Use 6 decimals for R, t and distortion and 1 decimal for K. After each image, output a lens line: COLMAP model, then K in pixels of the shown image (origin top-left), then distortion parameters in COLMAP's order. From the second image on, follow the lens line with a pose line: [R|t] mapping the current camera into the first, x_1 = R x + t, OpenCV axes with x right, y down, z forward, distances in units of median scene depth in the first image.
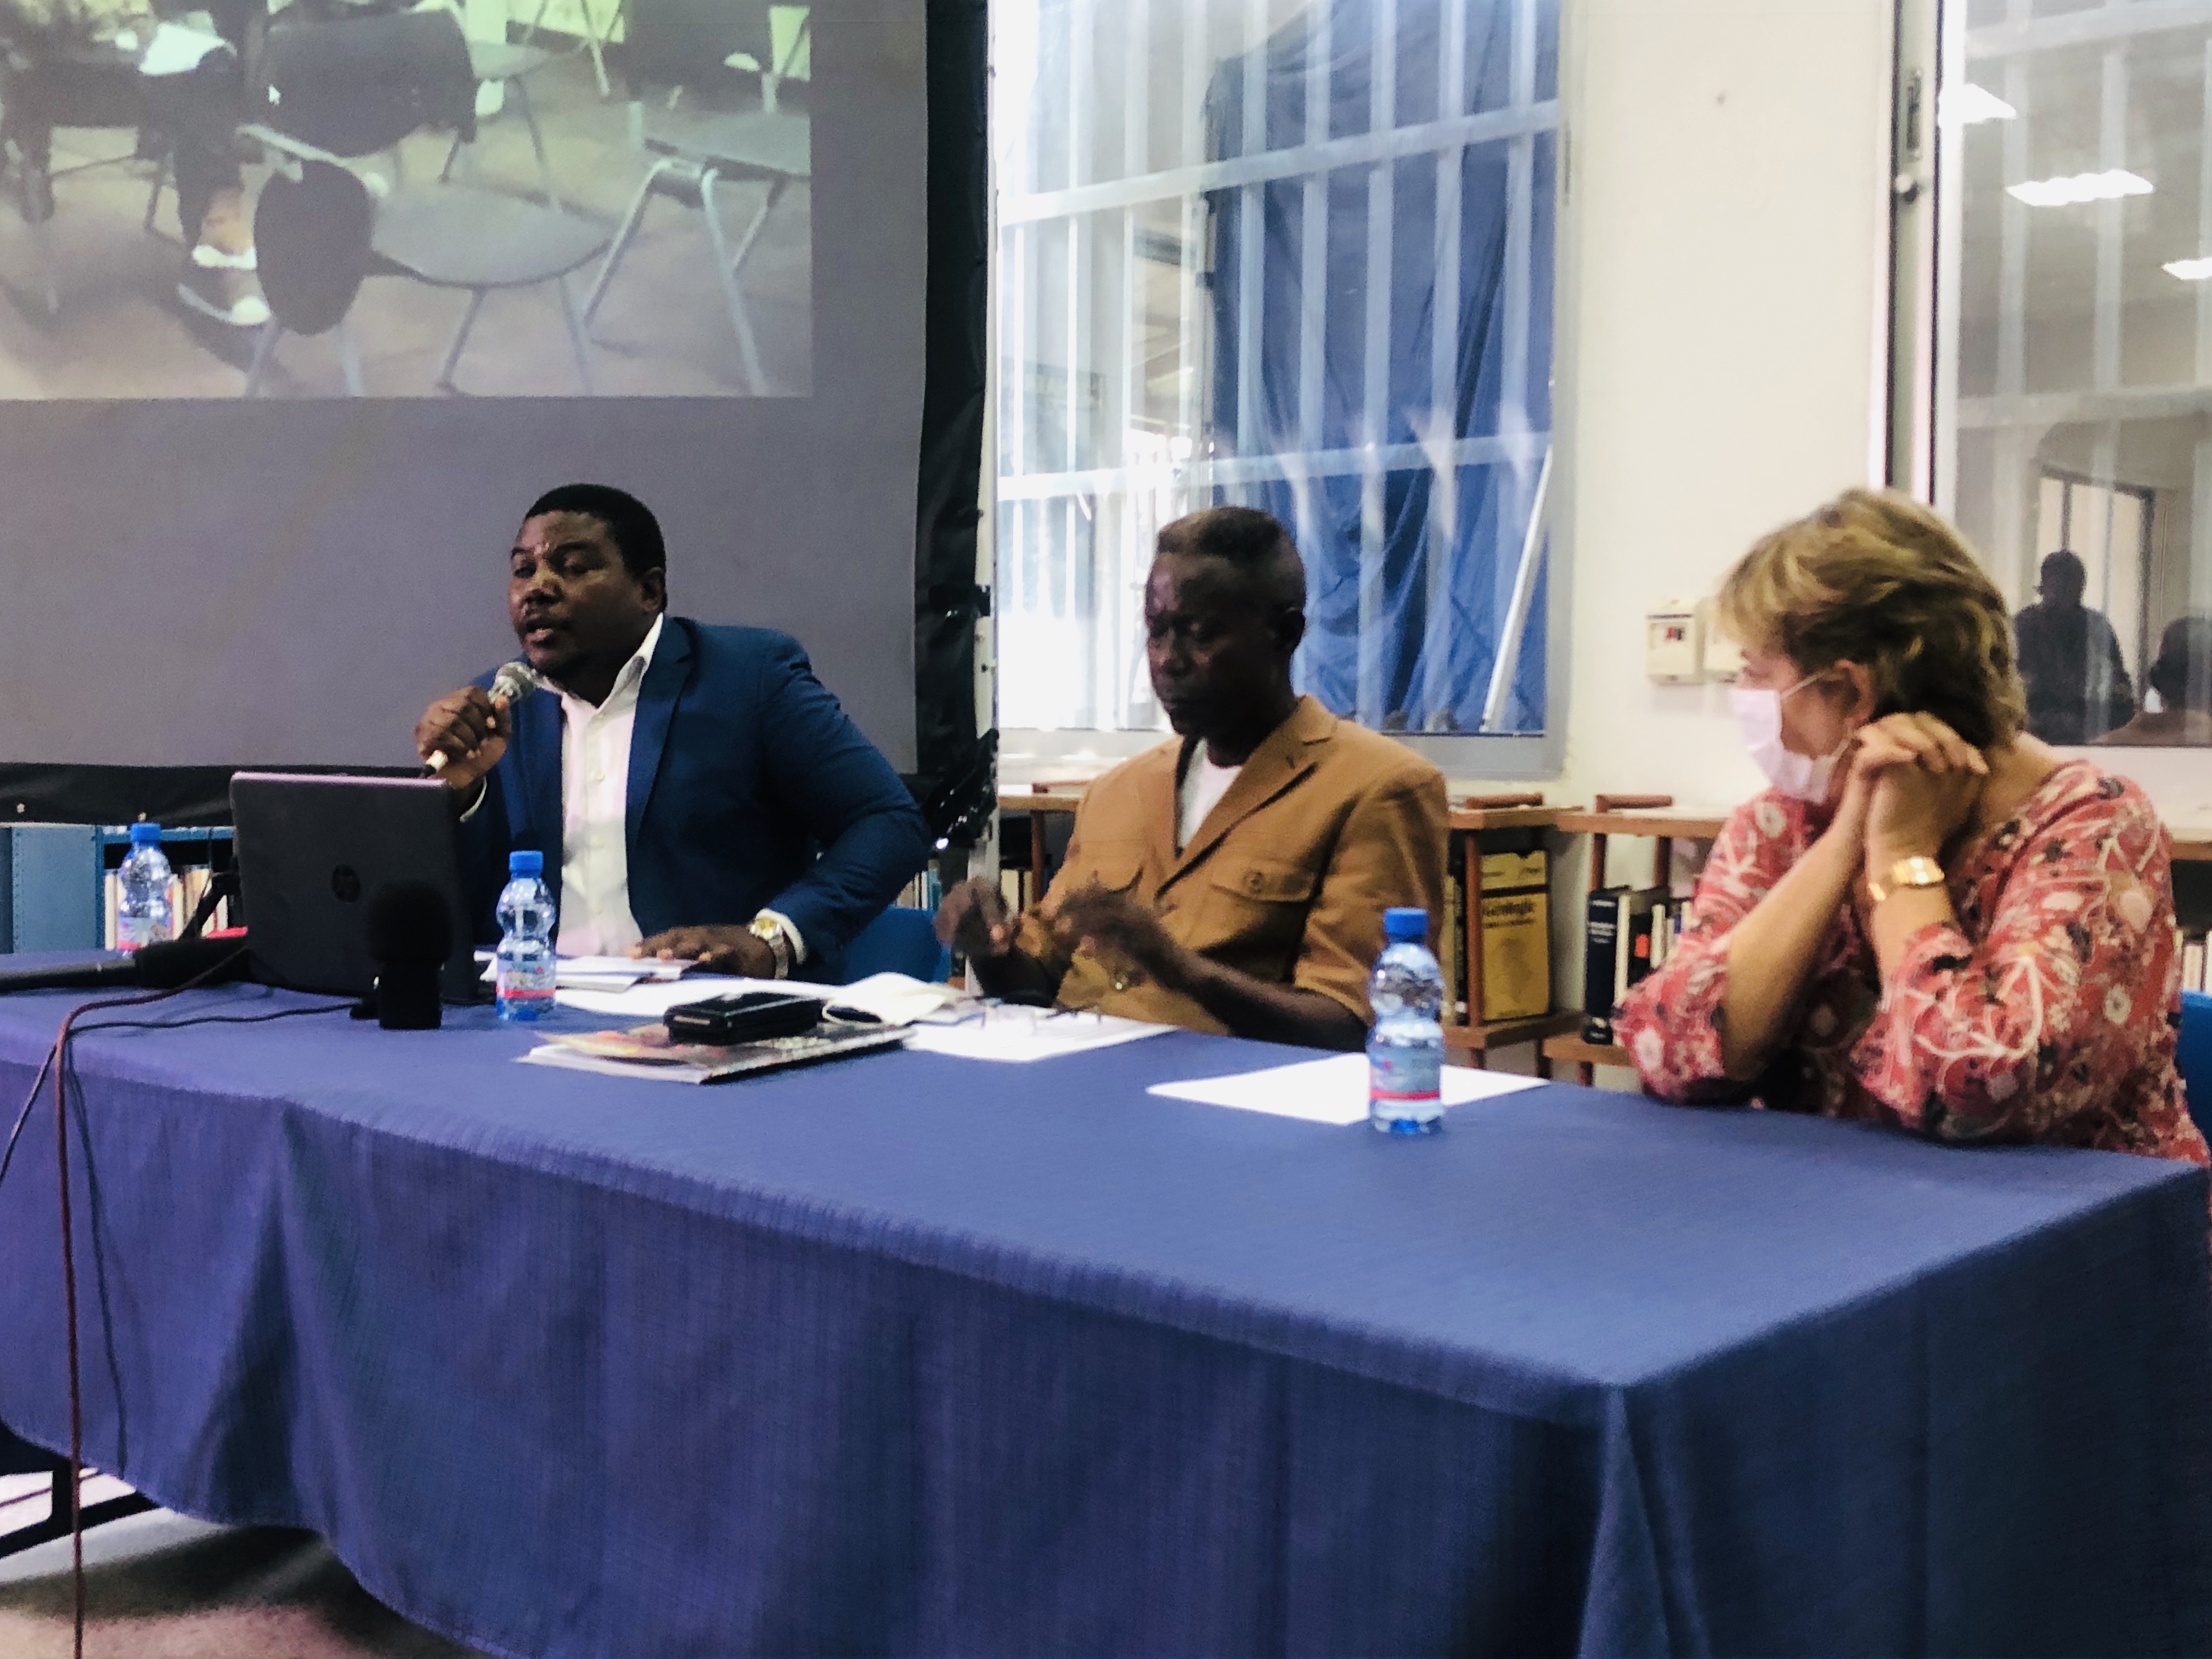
lens RADIAL K [[2493.1, 0, 1105.7], [0, 2493.1, 831.6], [0, 0, 1]] dist [0.062066, 0.000000]
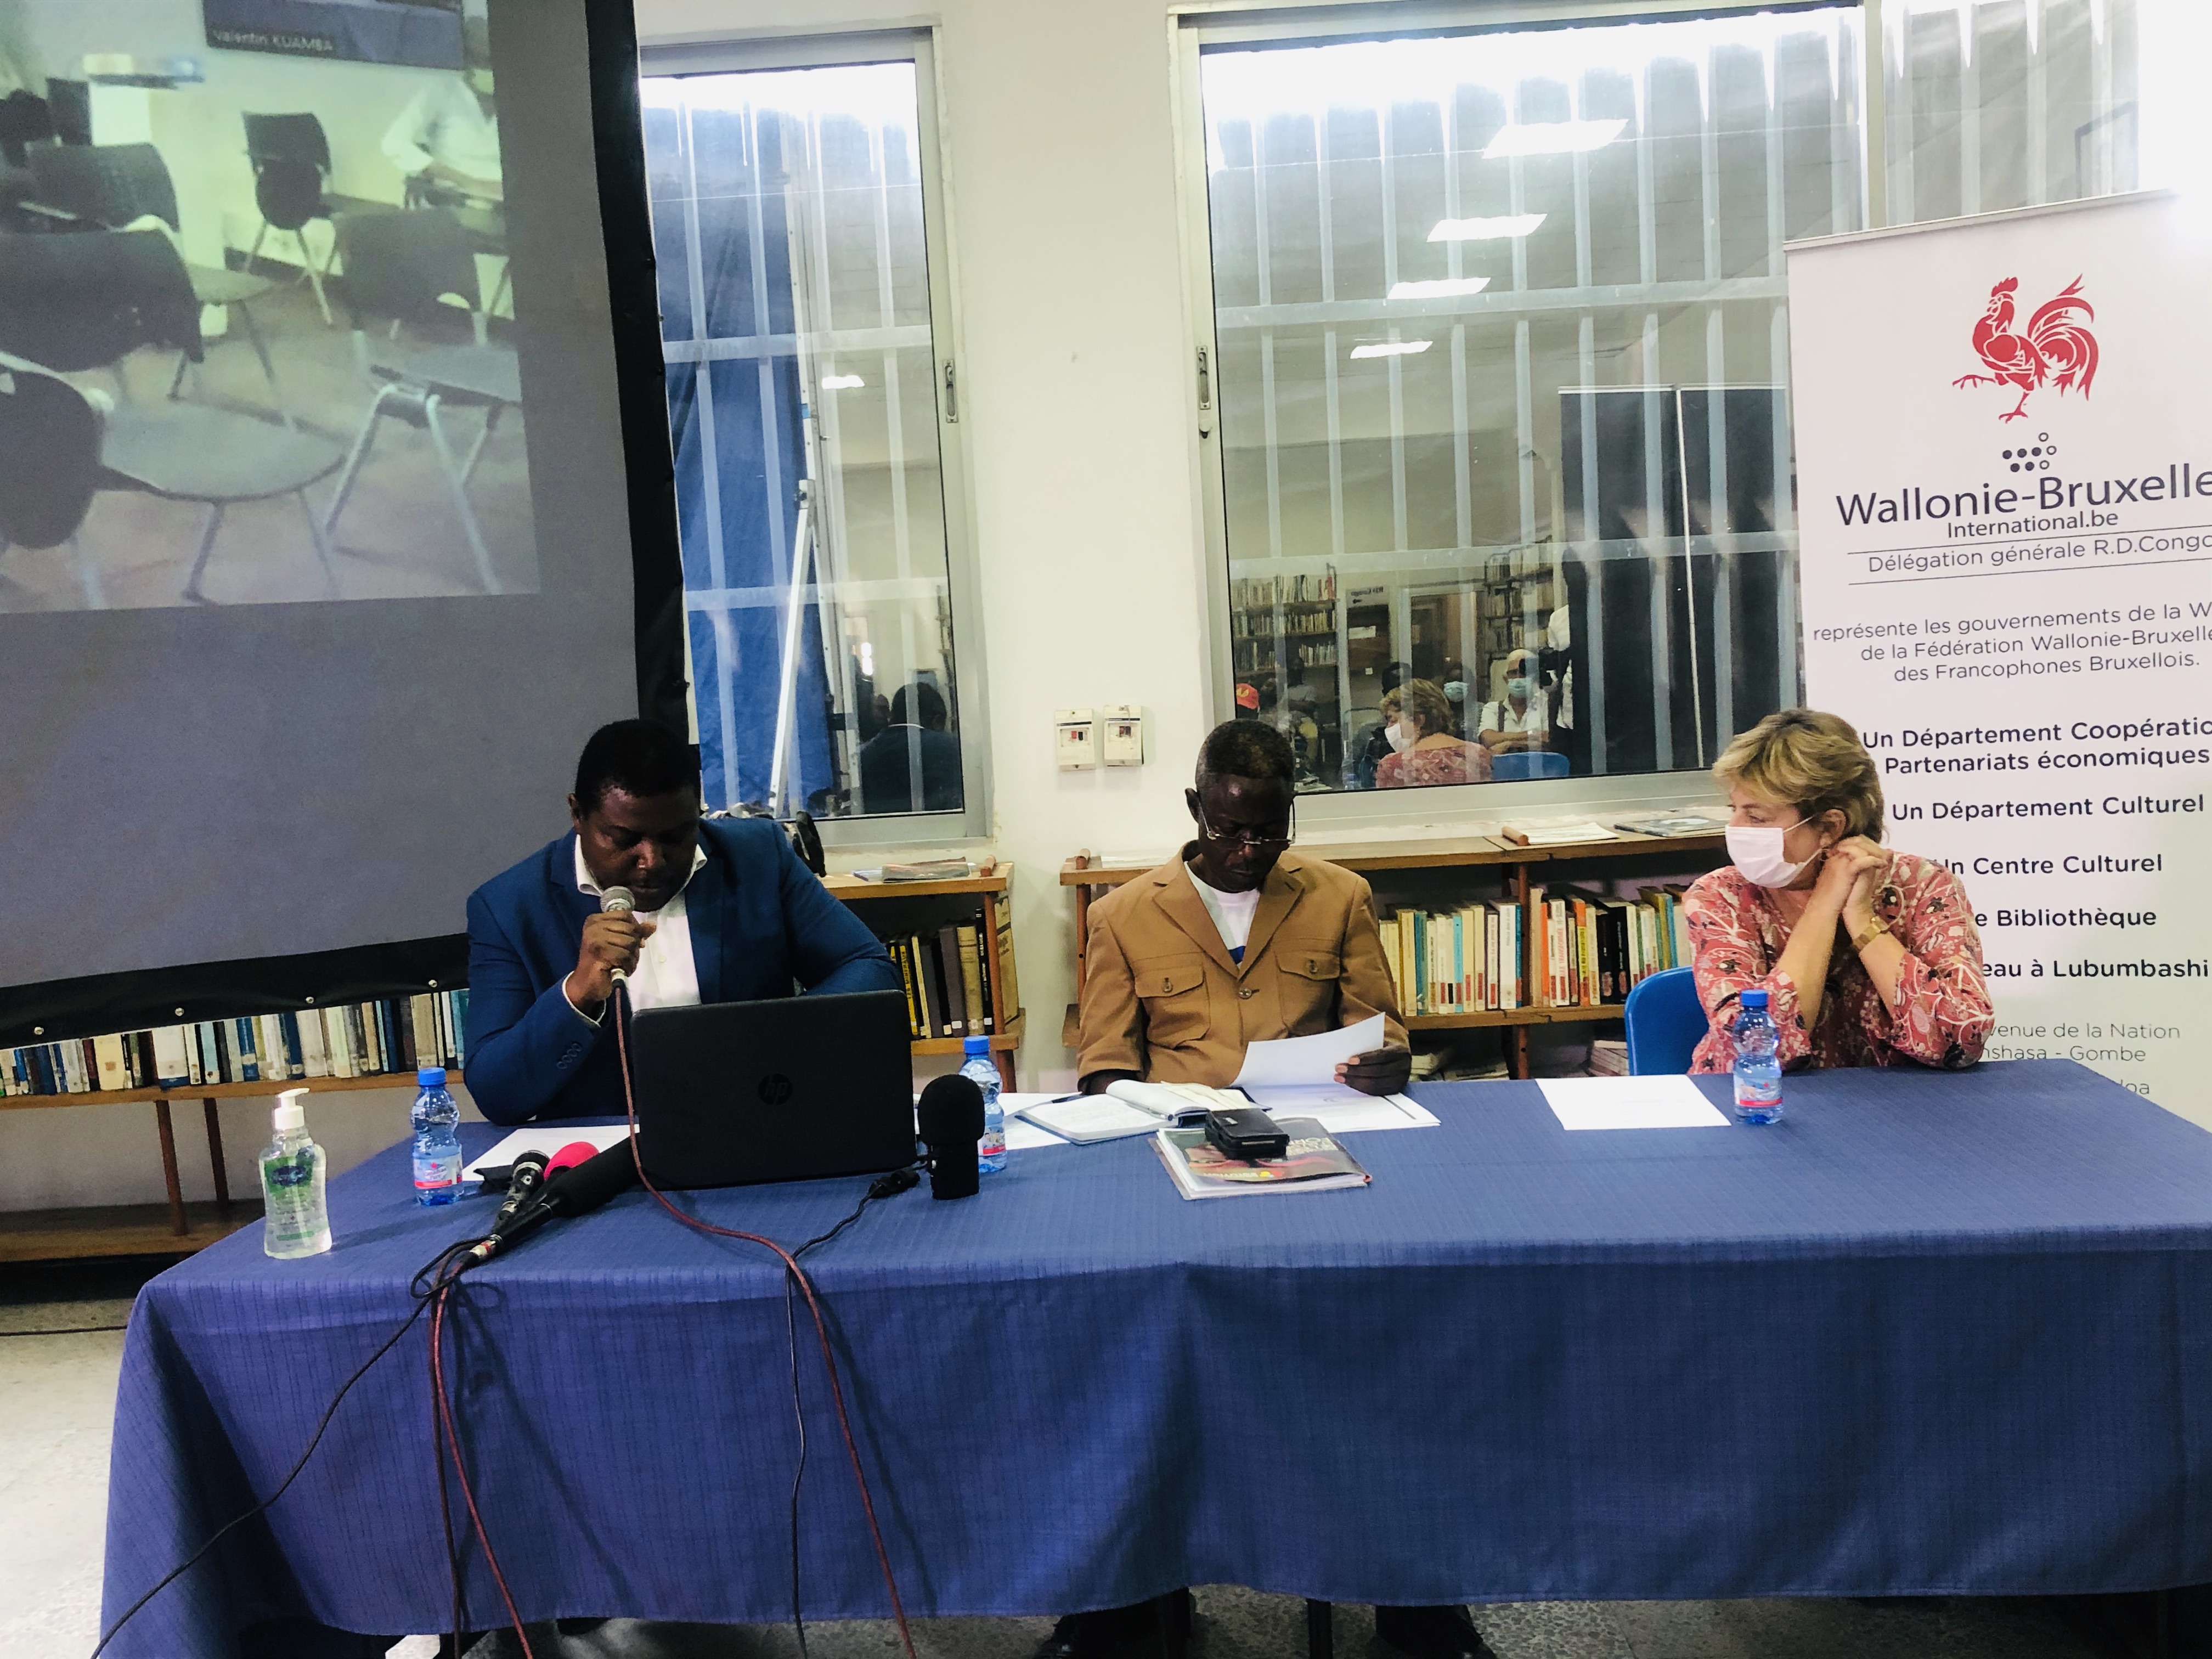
lens RADIAL K [[2060.8, 0, 1107.9], [0, 2060.8, 832.4], [0, 0, 1]] dist [0.029987, 0.000000]
pose [[0.771431, -0.106822, 0.627283, -0.523517], [0.093376, 0.994140, 0.054462, -0.092481], [-0.629425, 0.016560, 0.776885, 0.099488]]
